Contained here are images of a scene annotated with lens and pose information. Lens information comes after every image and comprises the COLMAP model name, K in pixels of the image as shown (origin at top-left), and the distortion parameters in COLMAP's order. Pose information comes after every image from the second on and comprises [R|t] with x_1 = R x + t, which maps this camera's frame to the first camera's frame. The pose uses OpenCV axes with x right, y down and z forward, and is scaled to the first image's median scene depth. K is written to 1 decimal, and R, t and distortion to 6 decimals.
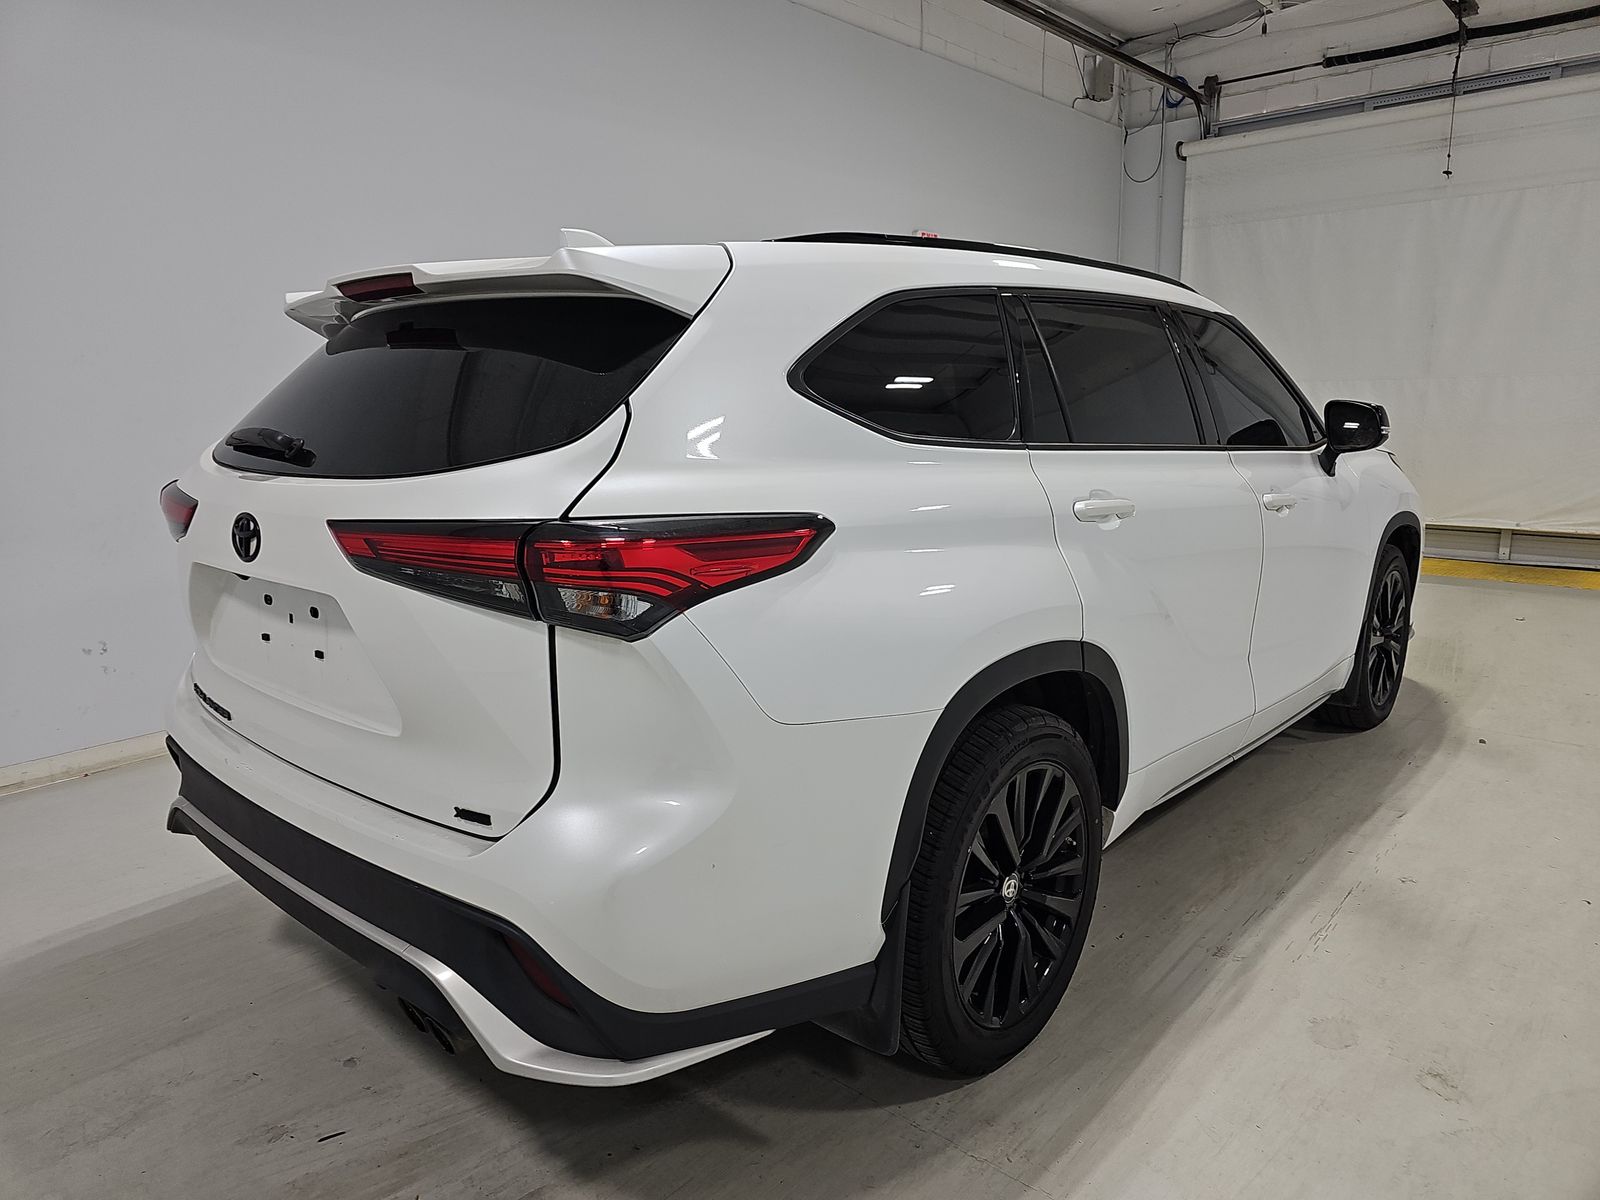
lens RADIAL K [[1079.2, 0, 801.1], [0, 1079.2, 591.8], [0, 0, 1]] dist [0.025227, -0.015431]
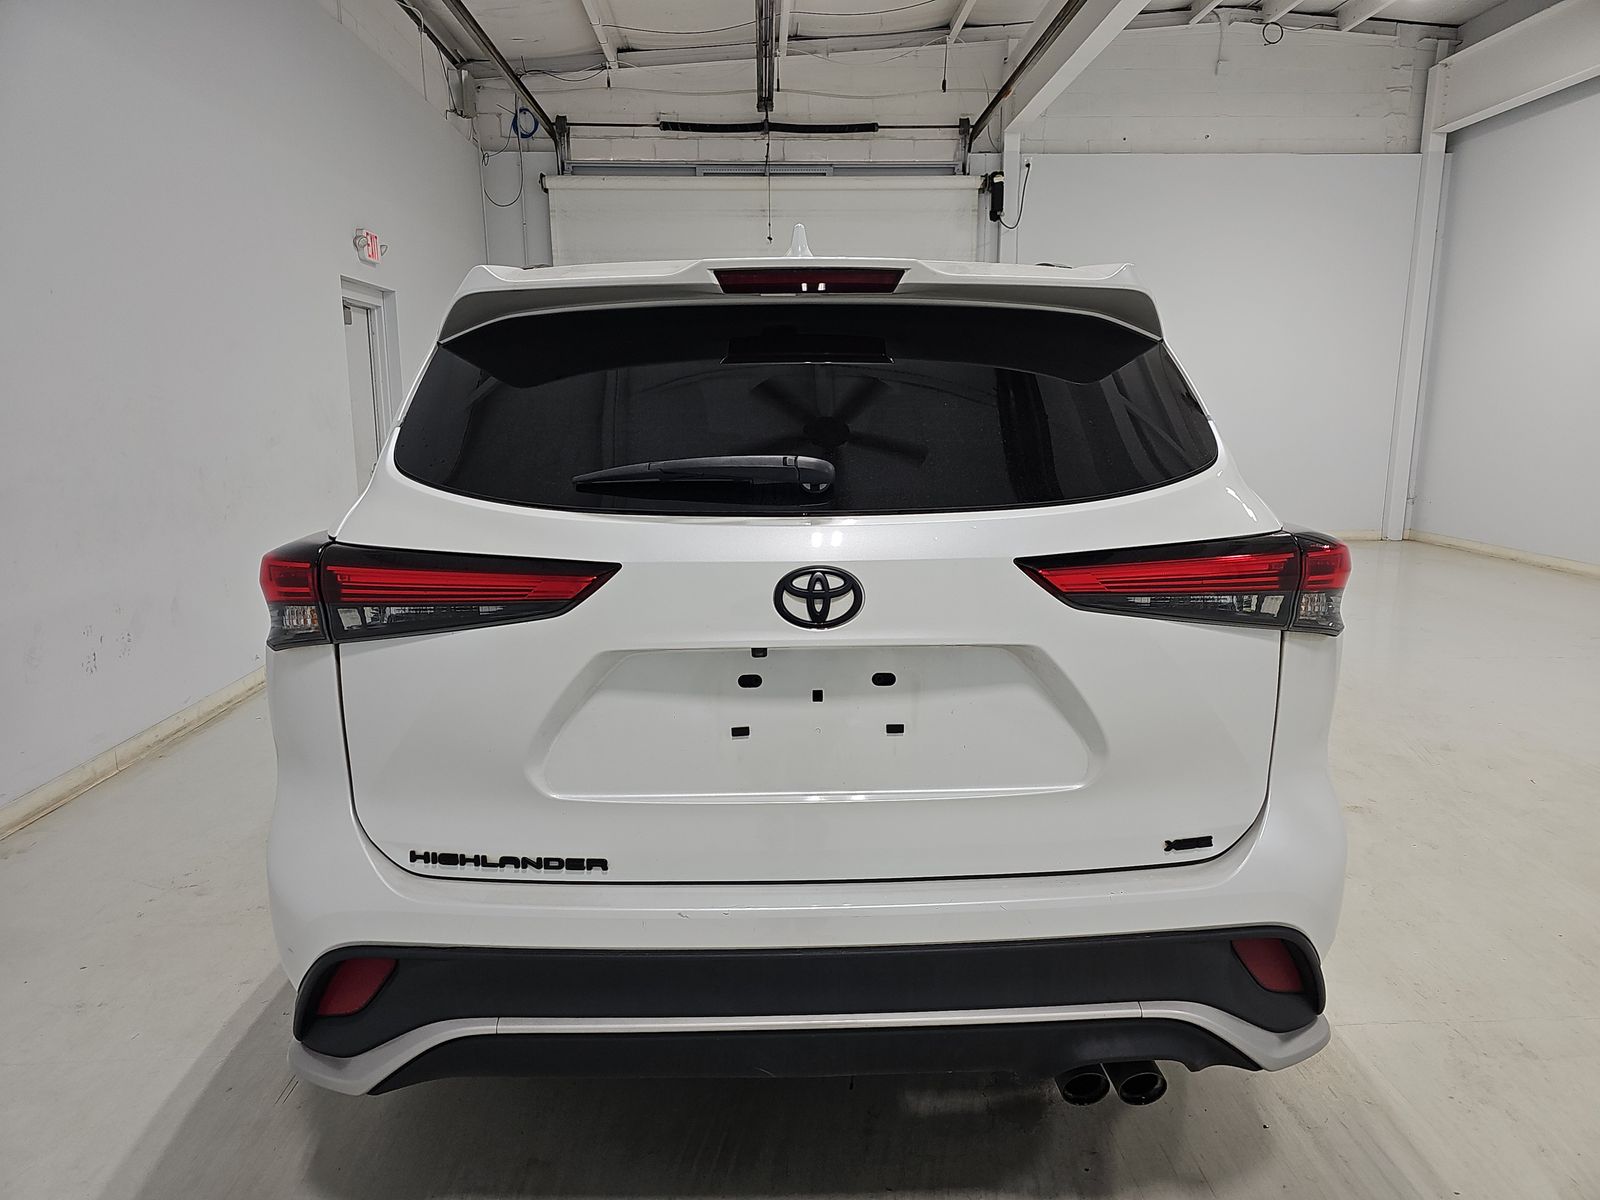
lens RADIAL K [[1079.2, 0, 808.1], [0, 1079.2, 612.8], [0, 0, 1]] dist [0.025227, -0.015431]
pose [[0.711821, -0.119665, 0.692092, -0.253475], [0.121546, 0.991500, 0.046422, -0.018298], [-0.691764, 0.051077, 0.720315, 0.110125]]
